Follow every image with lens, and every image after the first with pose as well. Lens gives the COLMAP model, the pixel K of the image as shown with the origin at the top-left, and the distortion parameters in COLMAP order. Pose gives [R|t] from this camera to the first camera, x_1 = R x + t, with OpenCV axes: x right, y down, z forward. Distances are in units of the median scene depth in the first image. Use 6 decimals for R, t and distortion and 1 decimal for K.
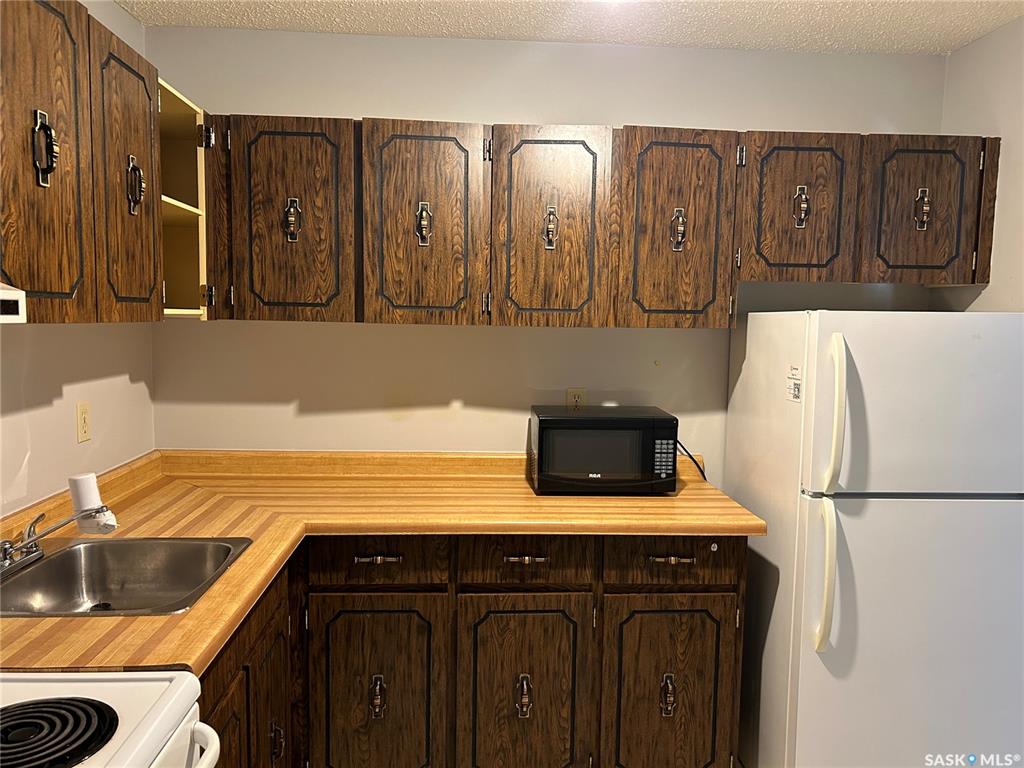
lens RADIAL K [[776.6, 0, 511.3], [0, 776.6, 382.2], [0, 0, 1]] dist [0.067903, -0.008336]
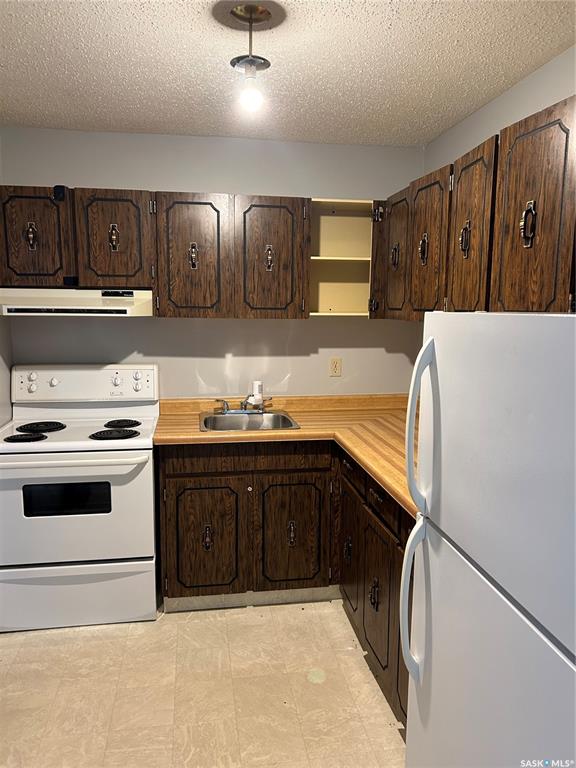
lens RADIAL K [[582.4, 0, 289.2], [0, 582.4, 384.2], [0, 0, 1]] dist [0.067903, -0.008336]
pose [[0.112950, 0.117617, -0.986615, 0.903901], [-0.092011, 0.989940, 0.107480, -0.055916], [0.989331, 0.078640, 0.122636, 0.645536]]
